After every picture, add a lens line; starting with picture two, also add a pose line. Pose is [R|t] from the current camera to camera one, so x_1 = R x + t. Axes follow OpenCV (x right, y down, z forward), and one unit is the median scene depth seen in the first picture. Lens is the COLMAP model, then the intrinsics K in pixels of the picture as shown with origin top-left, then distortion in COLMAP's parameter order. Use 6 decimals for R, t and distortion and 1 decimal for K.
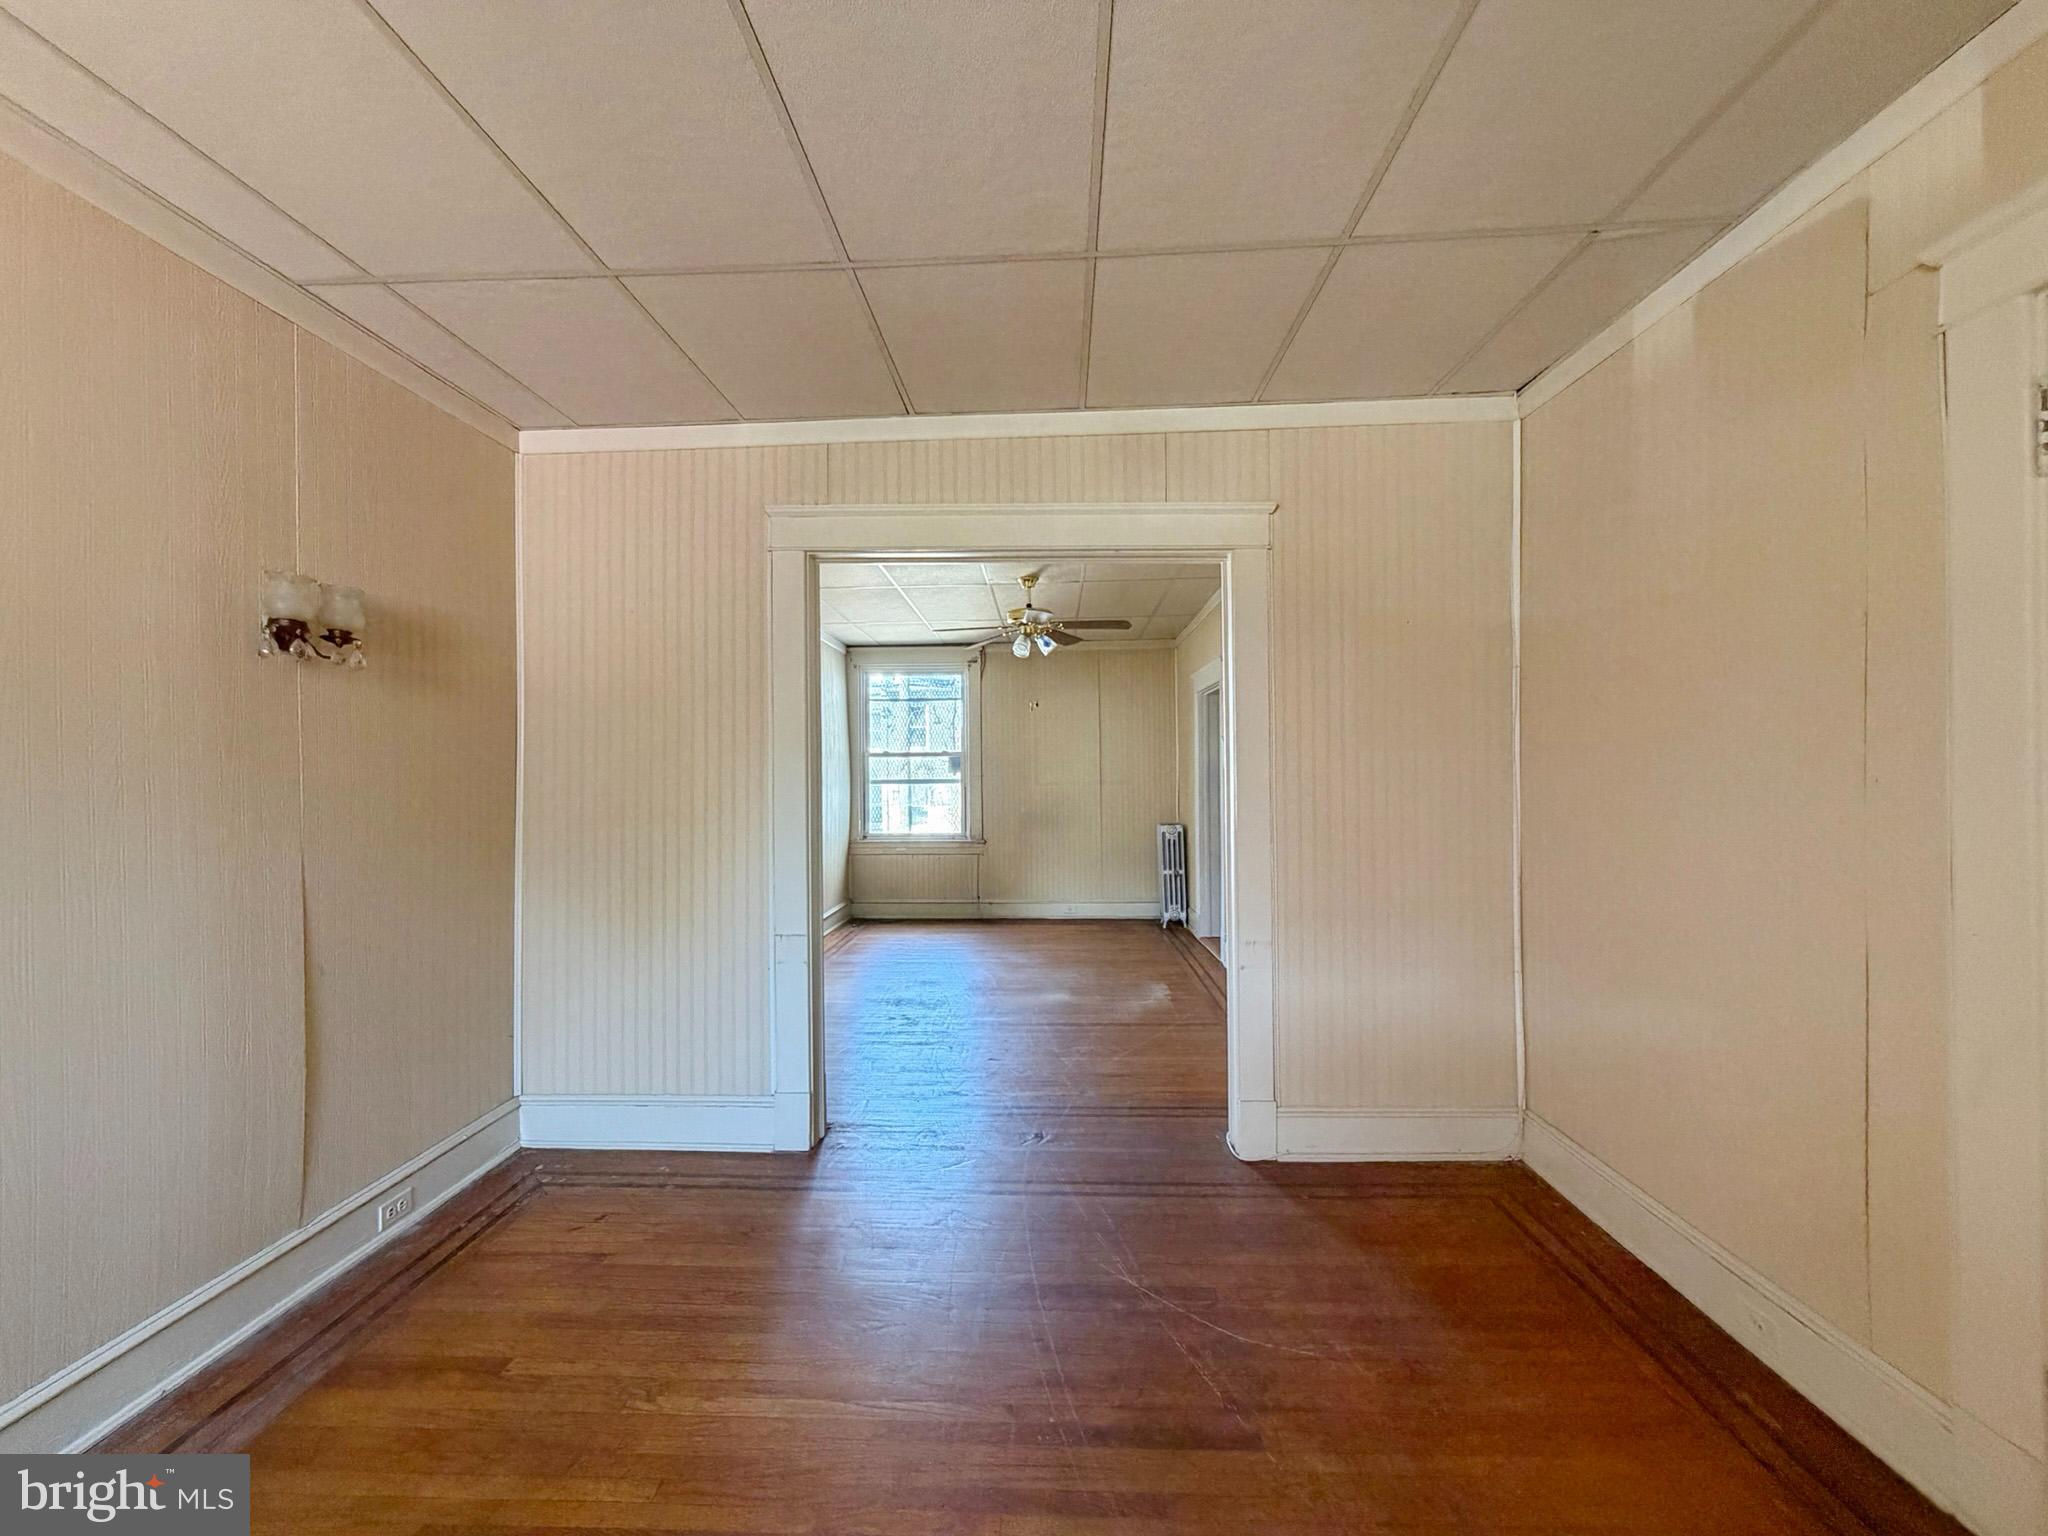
lens RADIAL K [[823.2, 0, 1028.4], [0, 823.2, 771.5], [0, 0, 1]] dist [0.003176, -0.000431]
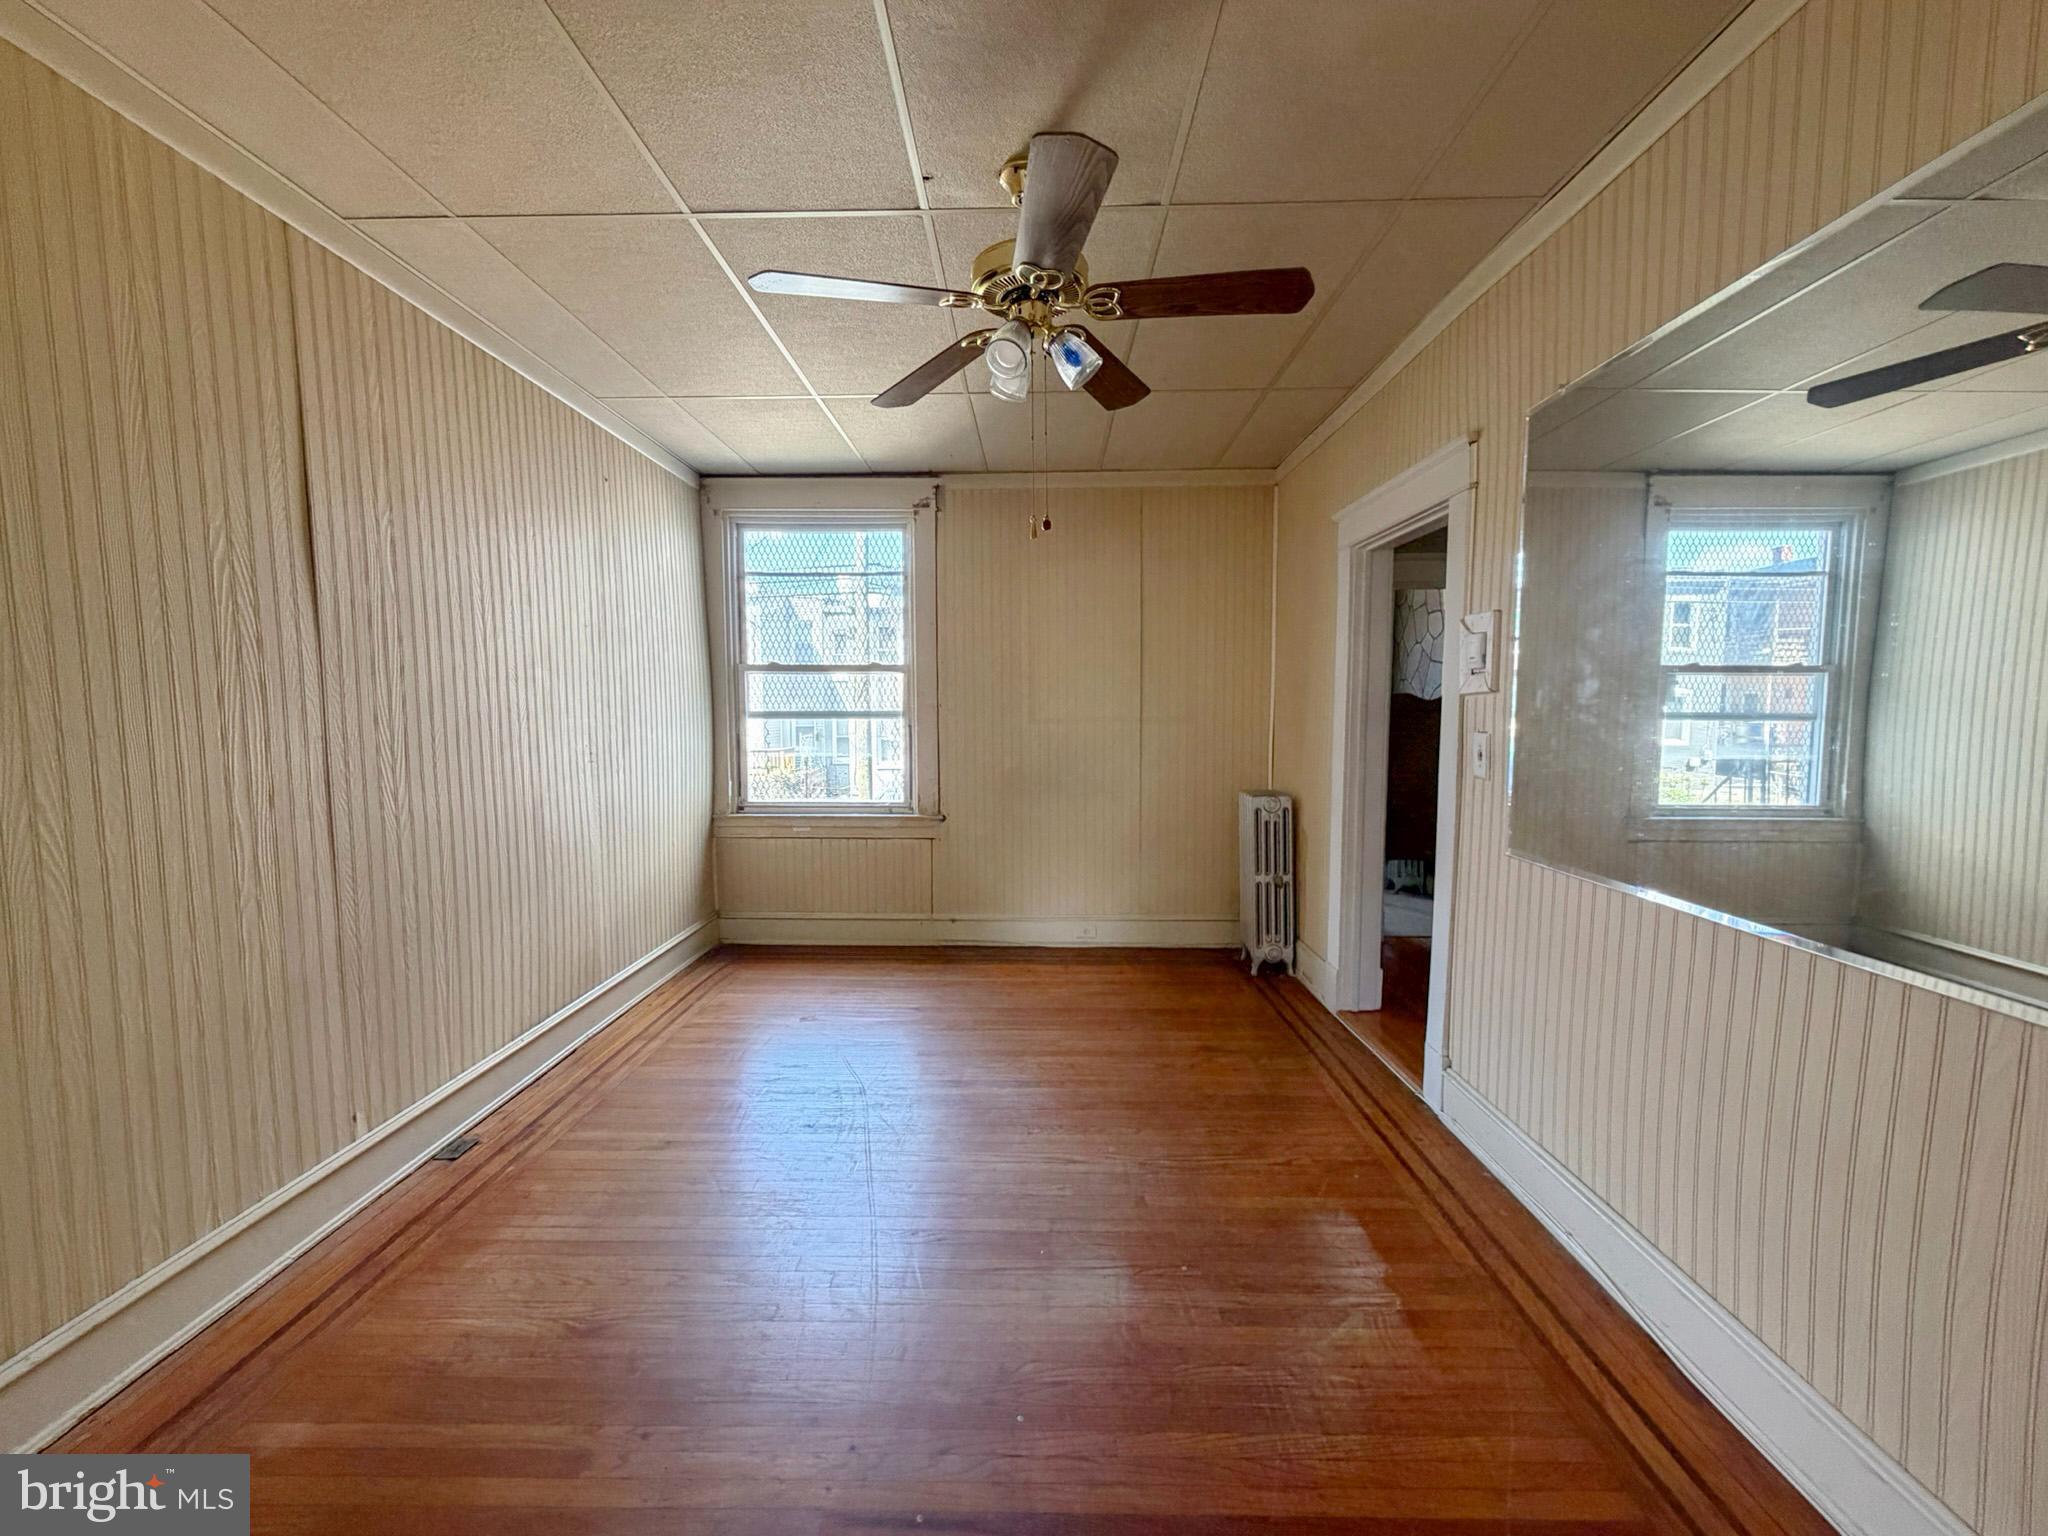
lens RADIAL K [[823.2, 0, 1028.2], [0, 823.2, 773.5], [0, 0, 1]] dist [0.003176, -0.000431]
pose [[0.999818, 0.006434, 0.017962, -0.002763], [-0.007941, 0.996335, 0.085164, 0.002971], [-0.017348, -0.085291, 0.996205, 0.416522]]
